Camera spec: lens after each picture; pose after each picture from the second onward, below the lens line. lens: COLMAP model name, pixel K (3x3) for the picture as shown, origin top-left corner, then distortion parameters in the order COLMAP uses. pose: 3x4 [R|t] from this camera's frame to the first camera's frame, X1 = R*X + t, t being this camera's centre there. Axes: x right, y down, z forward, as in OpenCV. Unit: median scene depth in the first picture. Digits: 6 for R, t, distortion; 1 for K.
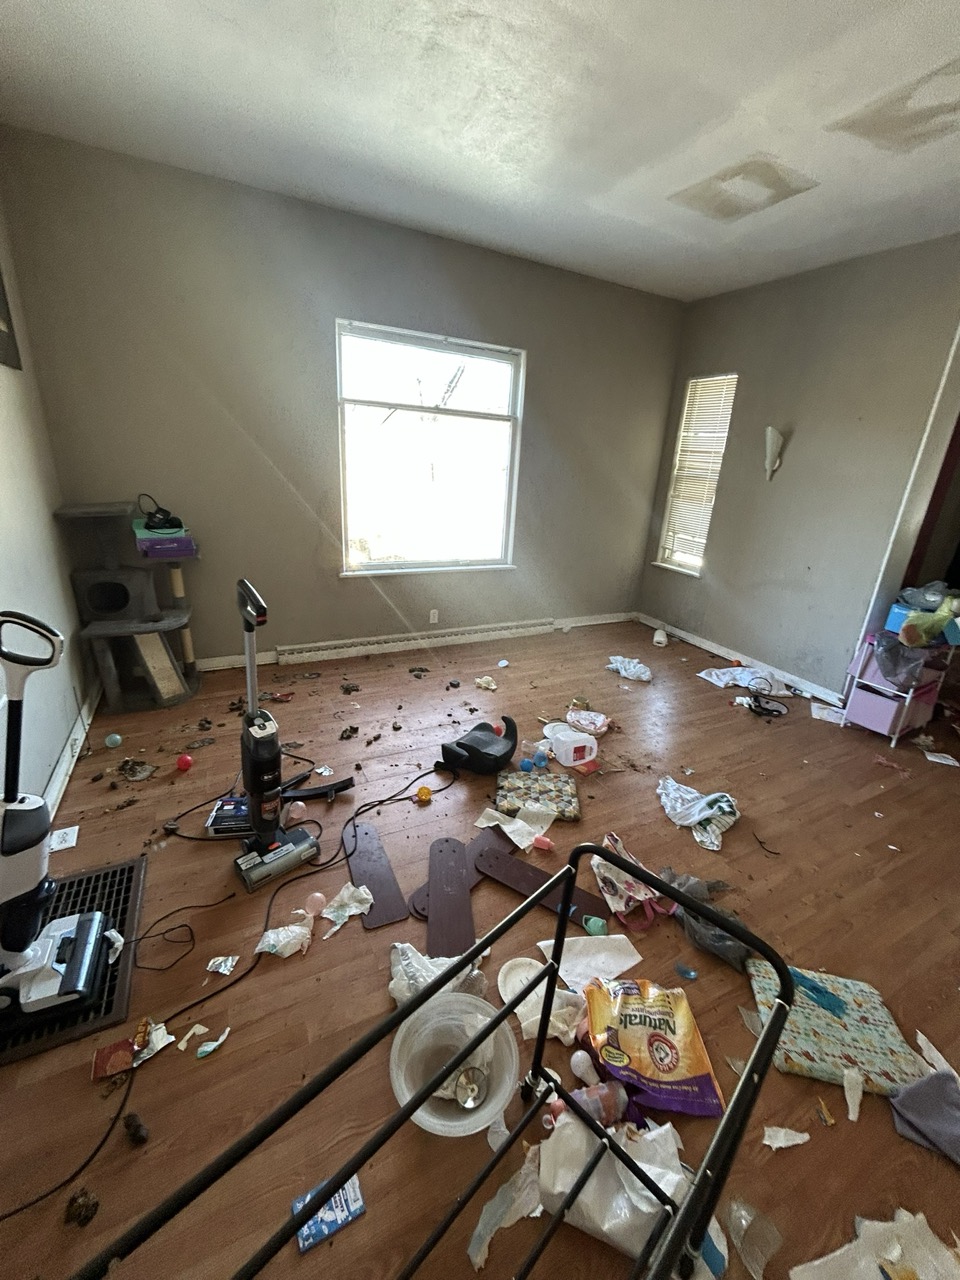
lens RADIAL K [[520.7, 0, 477.6], [0, 520.7, 640.0], [0, 0, 1]] dist [-0.001030, 0.000282]
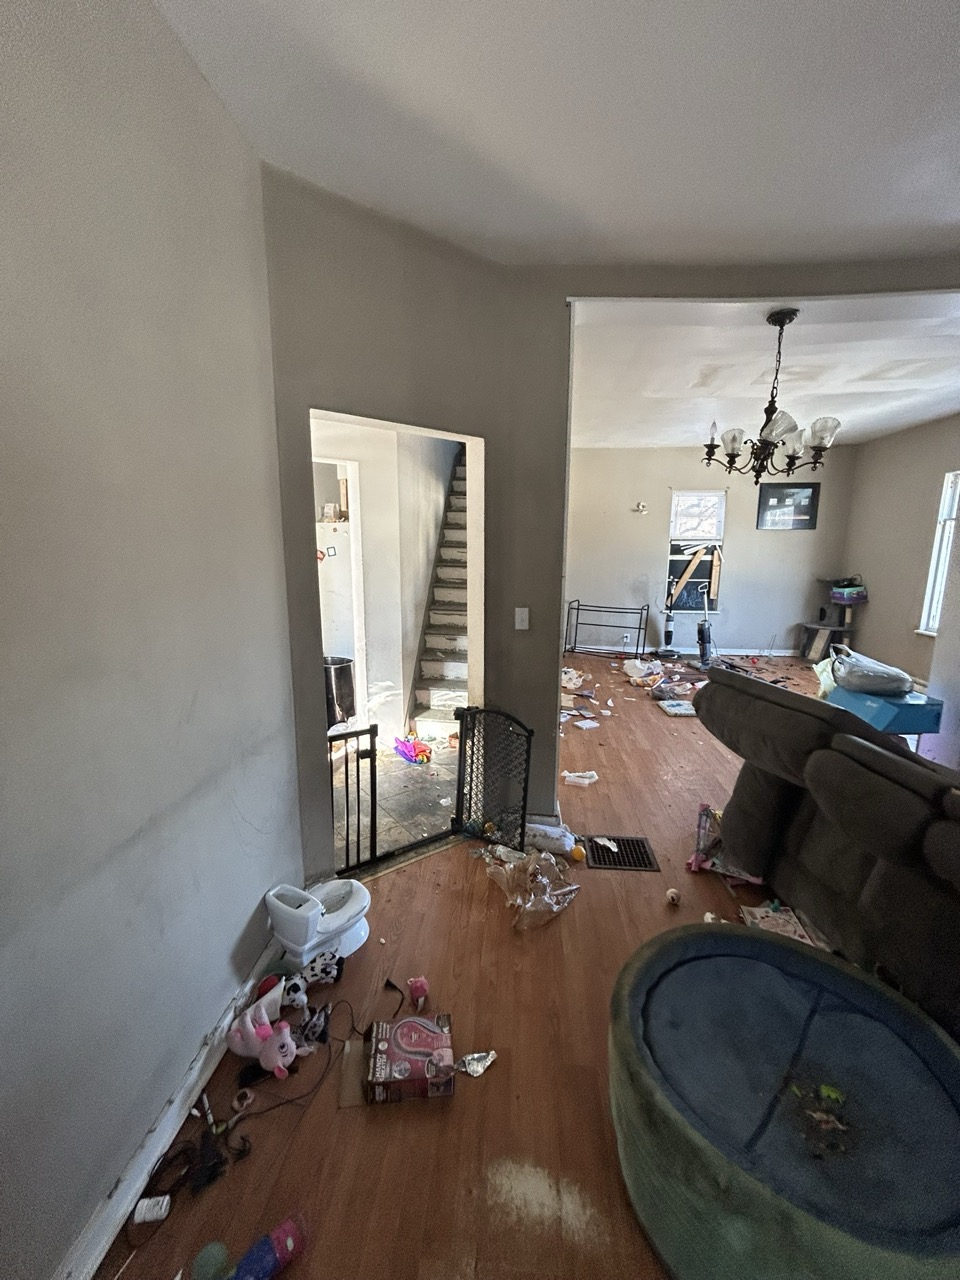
lens RADIAL K [[520.7, 0, 483.4], [0, 520.7, 639.9], [0, 0, 1]] dist [-0.001030, 0.000282]
pose [[-0.529955, 0.099932, -0.842117, 2.089459], [-0.310970, 0.900957, 0.302611, -0.210966], [0.788952, 0.422243, -0.446391, 0.878975]]
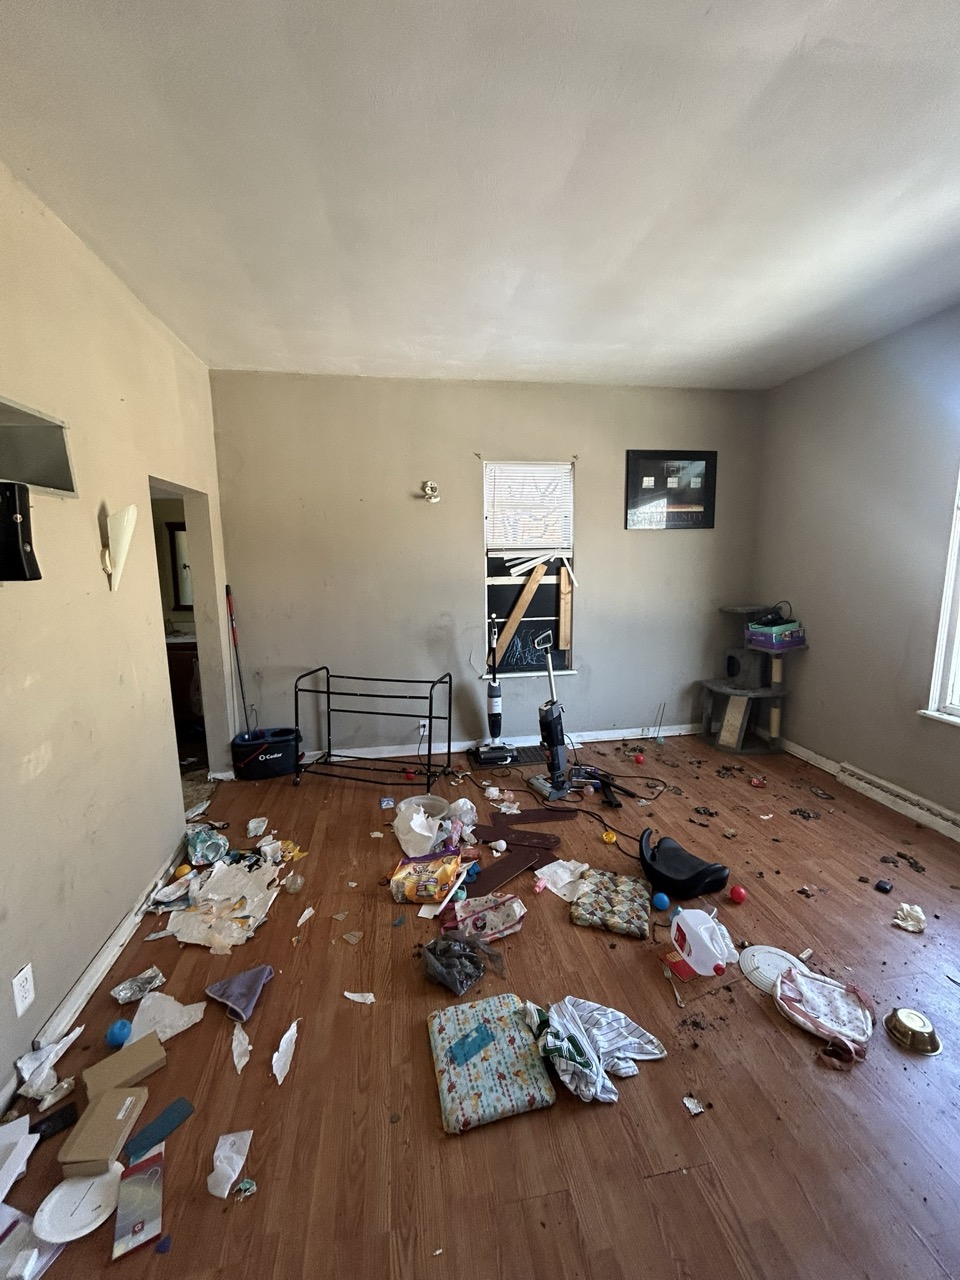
lens RADIAL K [[520.7, 0, 479.9], [0, 520.7, 644.9], [0, 0, 1]] dist [-0.001030, 0.000282]
pose [[-0.307892, 0.112523, -0.944744, 0.862304], [-0.314956, 0.924941, 0.212808, -0.221465], [0.897778, 0.363075, -0.249342, 0.700700]]
